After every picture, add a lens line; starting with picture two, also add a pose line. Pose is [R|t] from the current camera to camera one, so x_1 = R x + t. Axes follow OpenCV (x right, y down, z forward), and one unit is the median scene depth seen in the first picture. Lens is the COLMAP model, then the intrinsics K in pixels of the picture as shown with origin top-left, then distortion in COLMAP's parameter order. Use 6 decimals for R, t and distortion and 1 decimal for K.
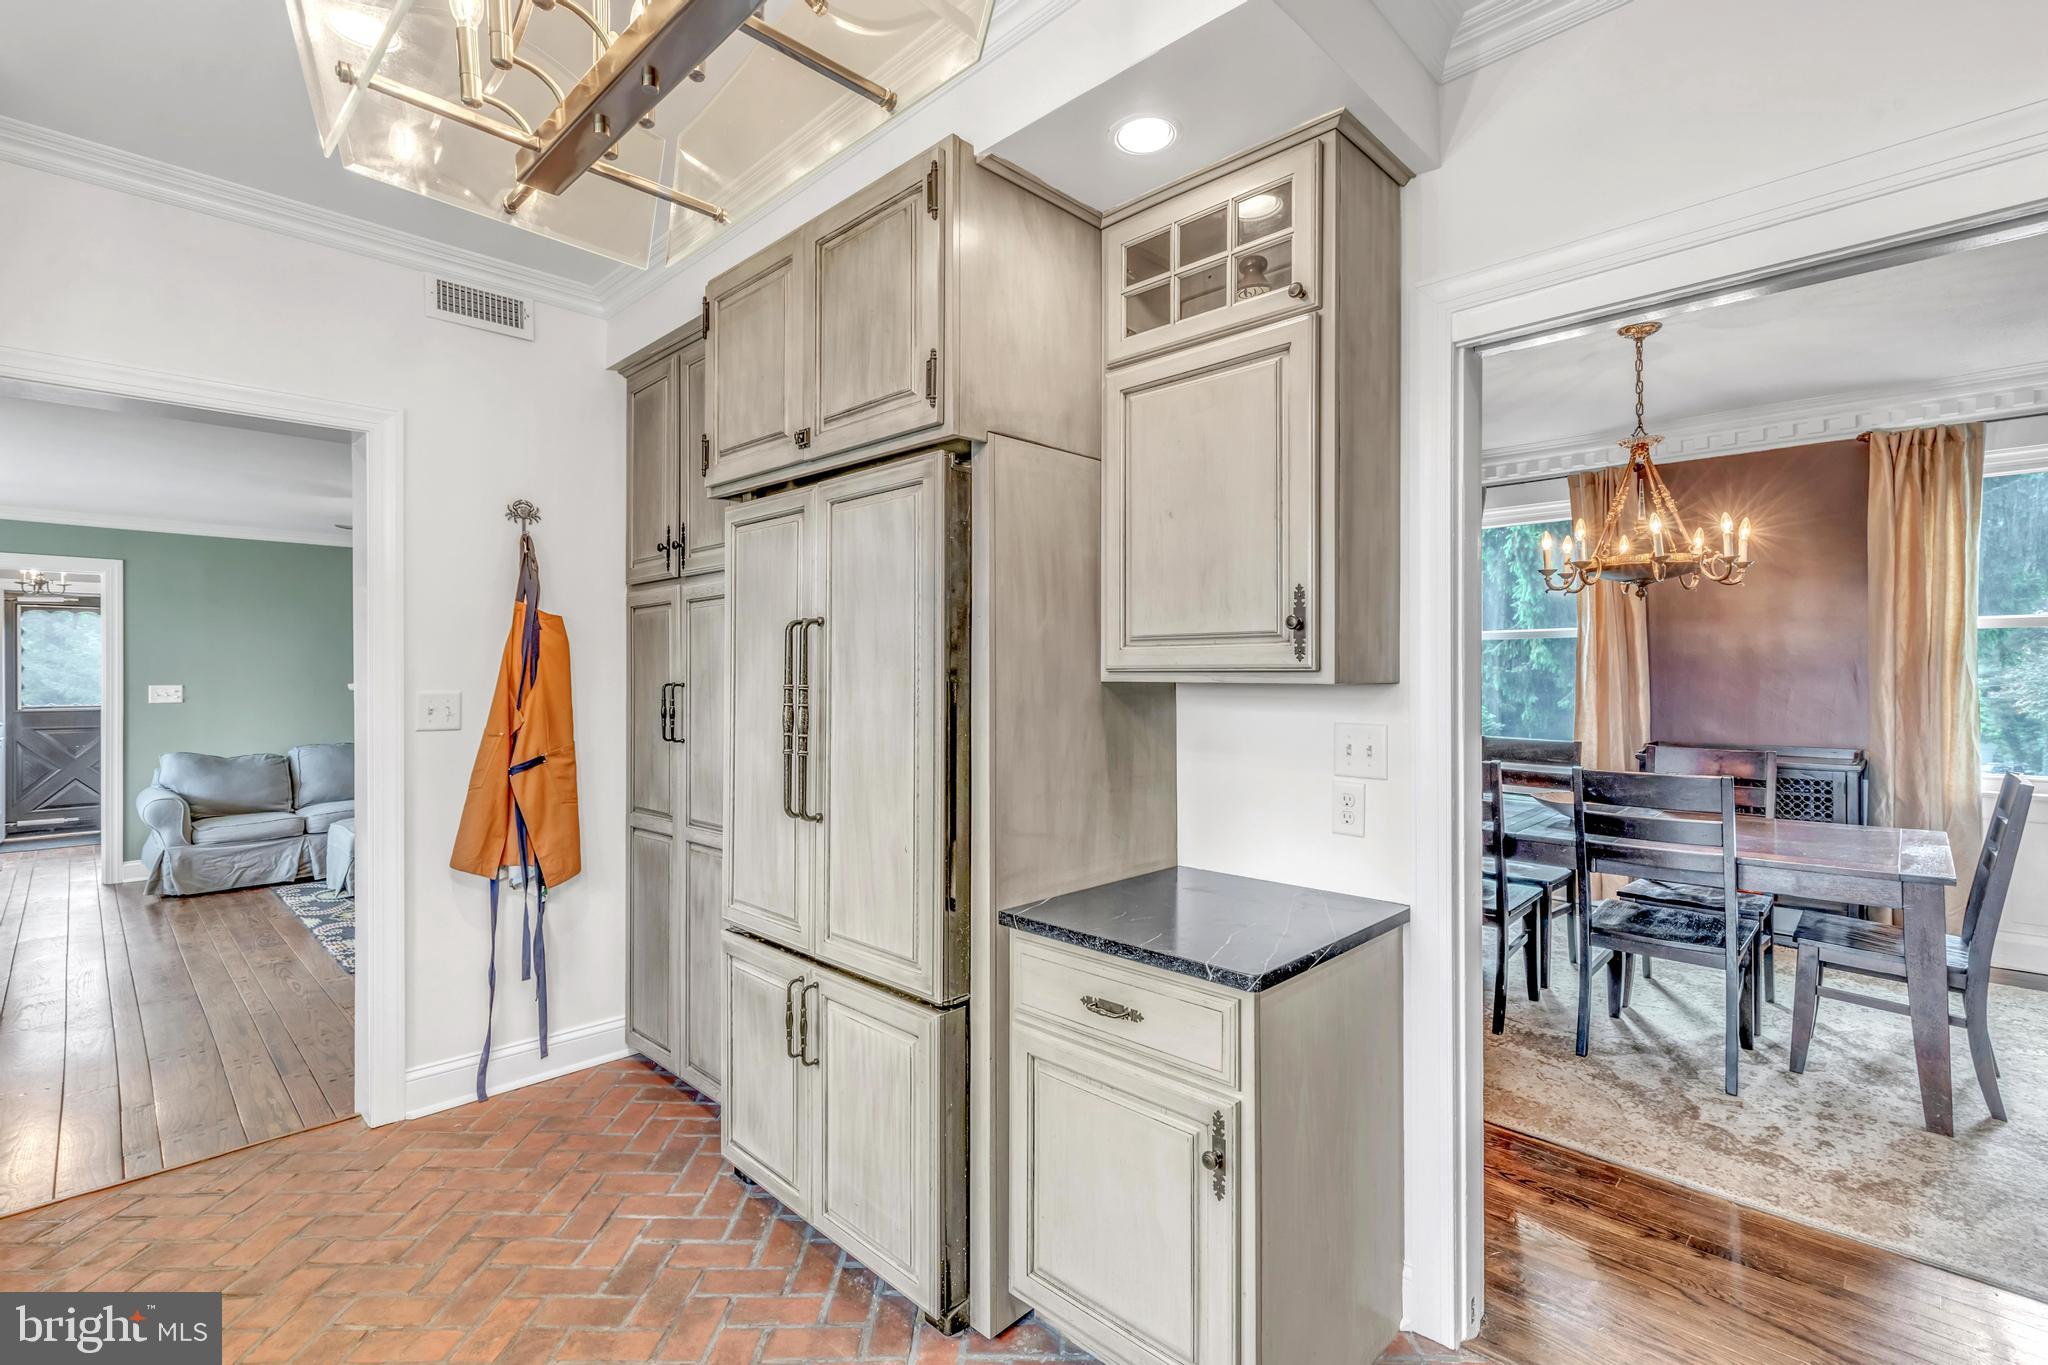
lens RADIAL K [[936.1, 0, 1032.6], [0, 936.1, 675.6], [0, 0, 1]] dist [0.004917, -0.000773]
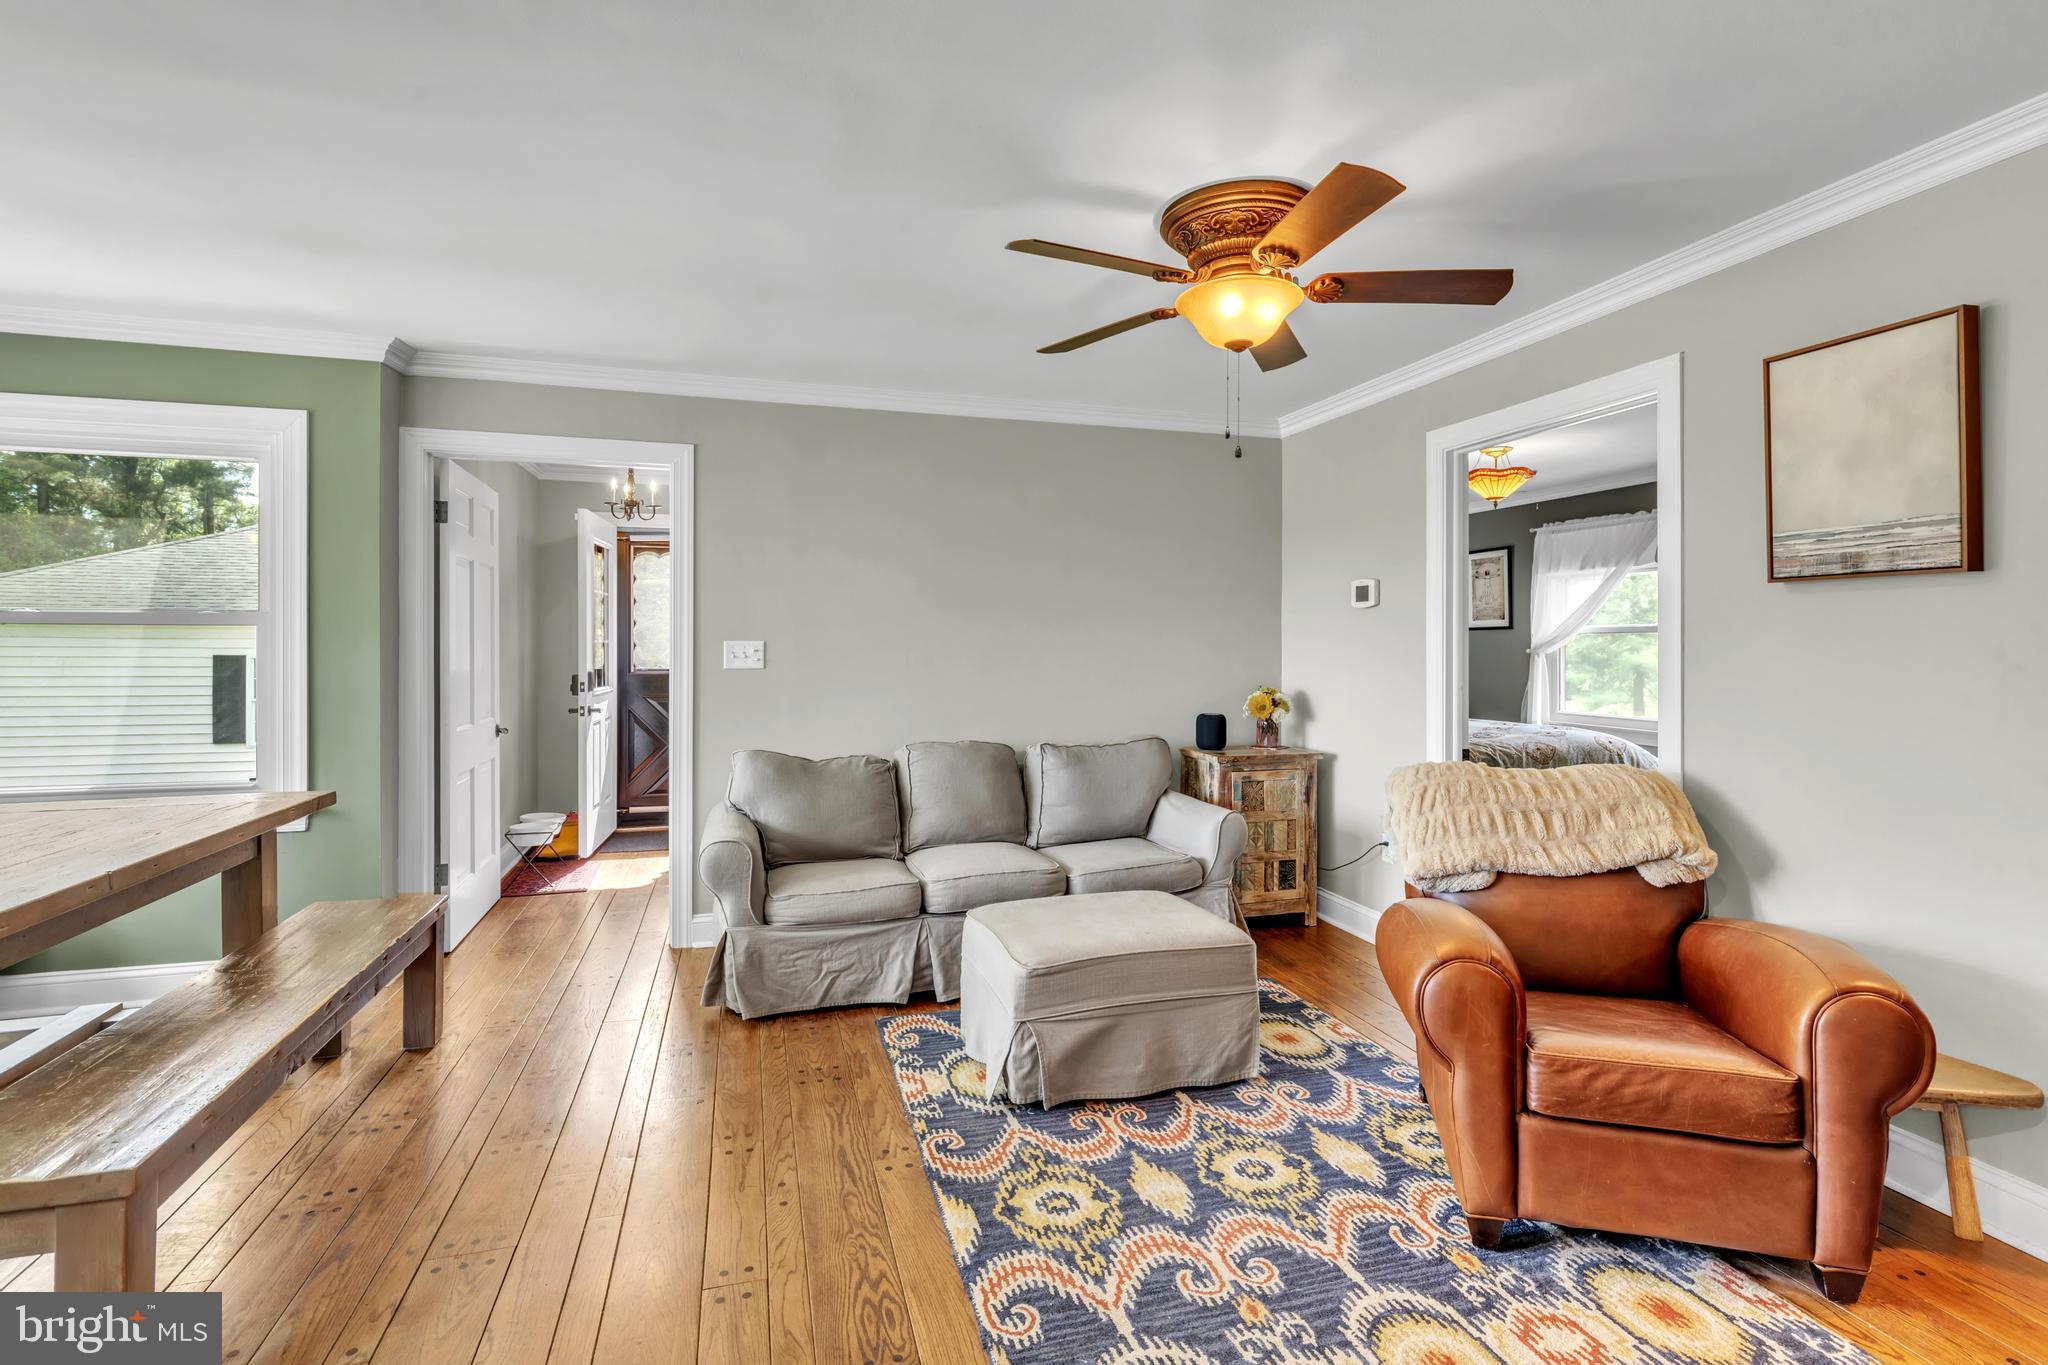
lens RADIAL K [[936.1, 0, 1008.2], [0, 936.1, 640.1], [0, 0, 1]] dist [0.004917, -0.000773]
pose [[0.864150, 0.000355, -0.503235, -0.464694], [-0.001572, 0.999997, -0.001993, 0.011048], [0.503233, 0.002513, 0.864147, 0.561976]]
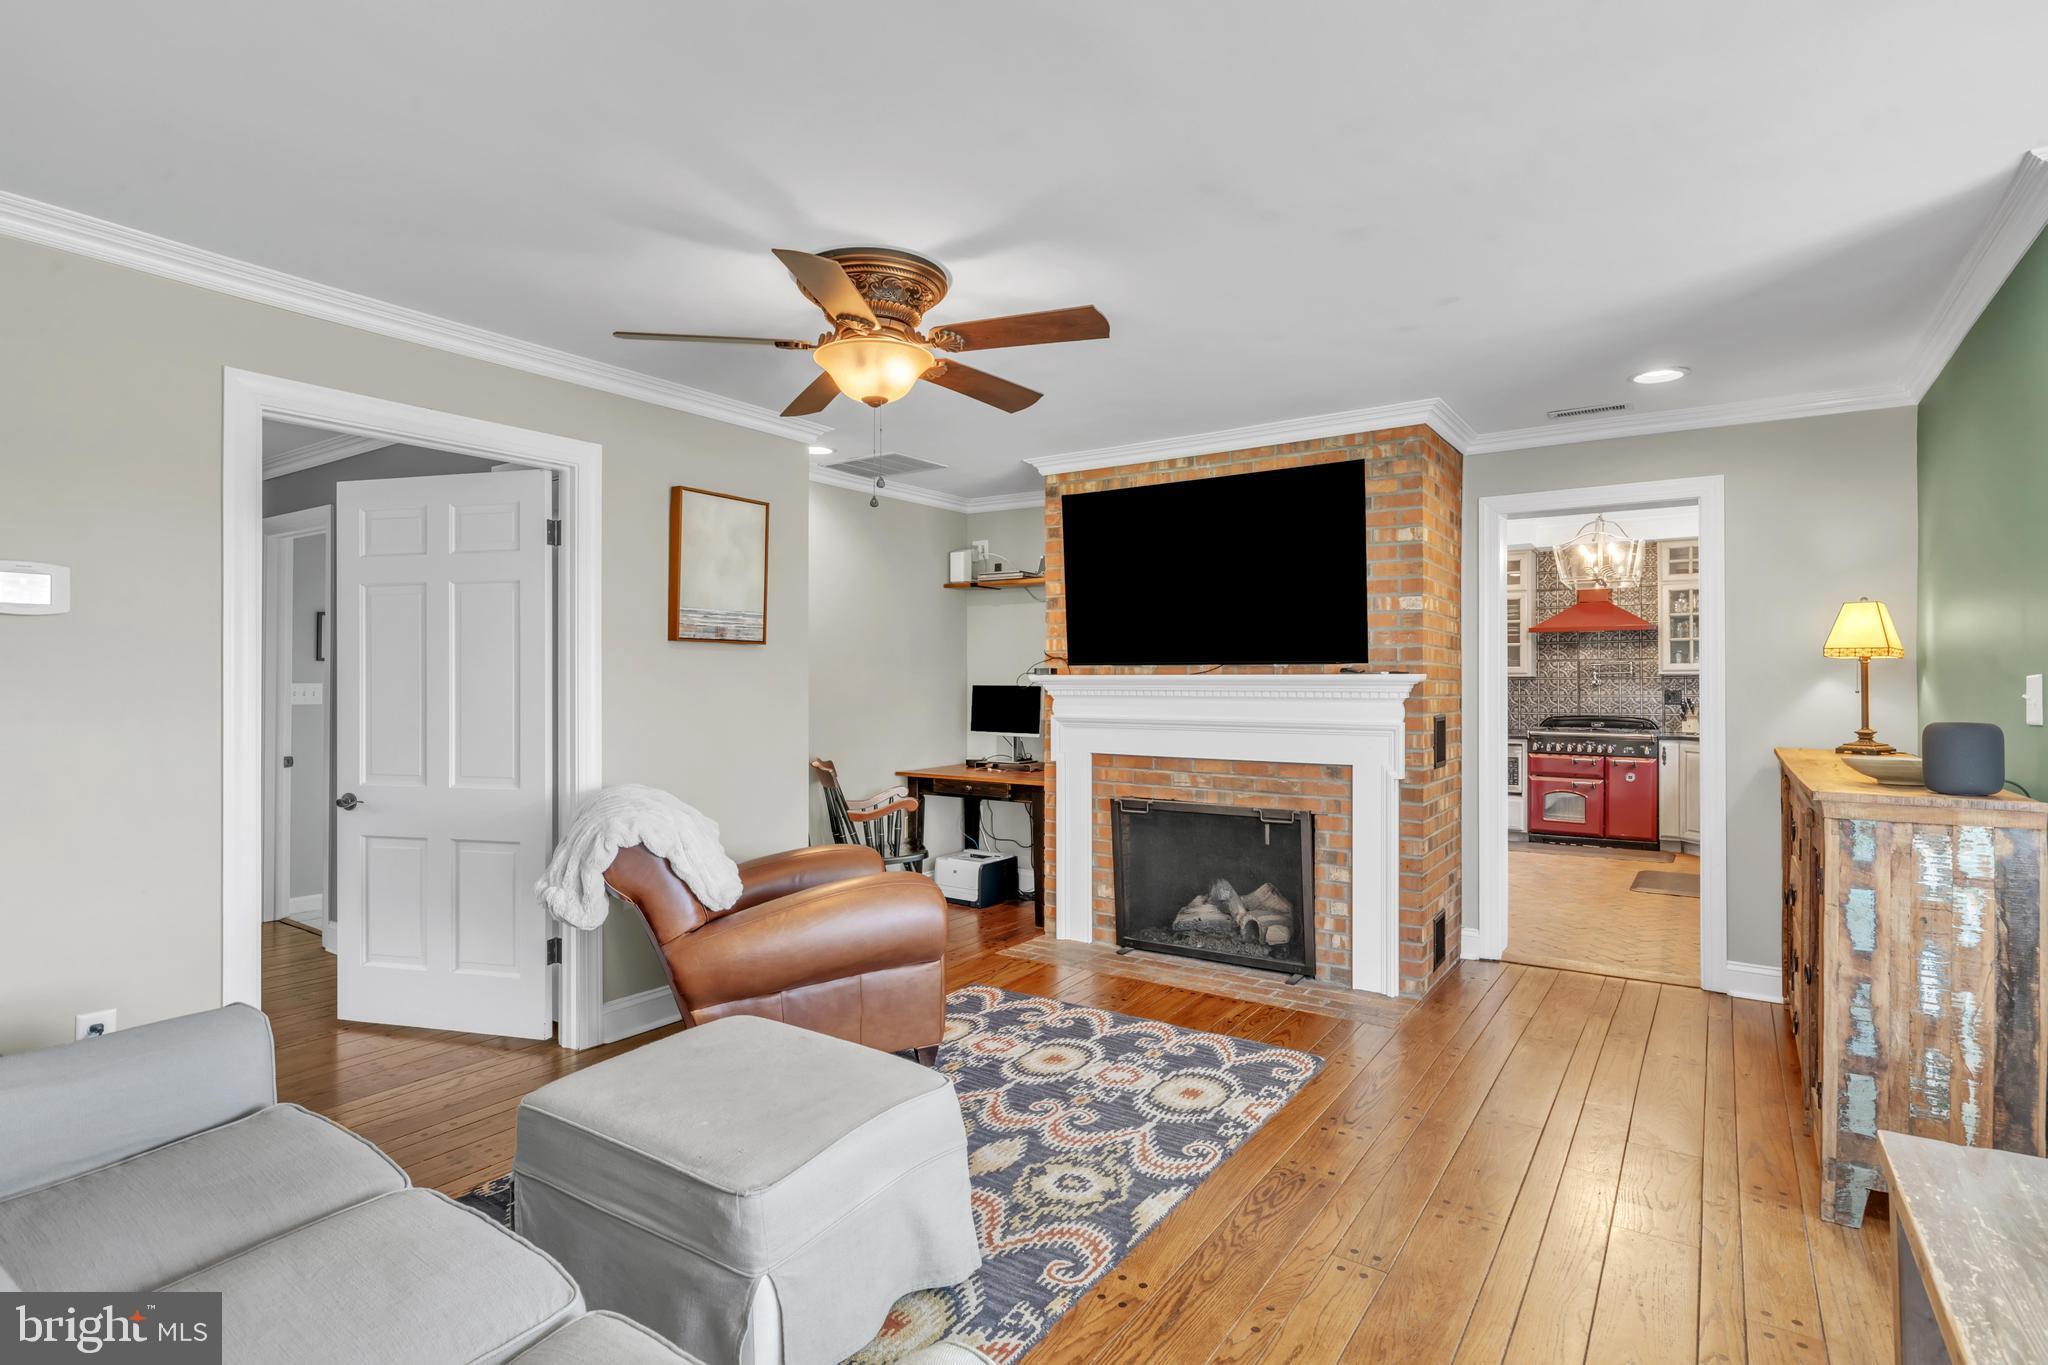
lens RADIAL K [[1009.1, 0, 1037.2], [0, 1009.1, 682.1], [0, 0, 1]] dist [0.004562, 0.000229]
pose [[-0.167735, 0.002687, 0.985828, -1.010796], [-0.000368, 0.999996, -0.002788, 0.012249], [-0.985832, -0.000831, -0.167734, 0.940400]]
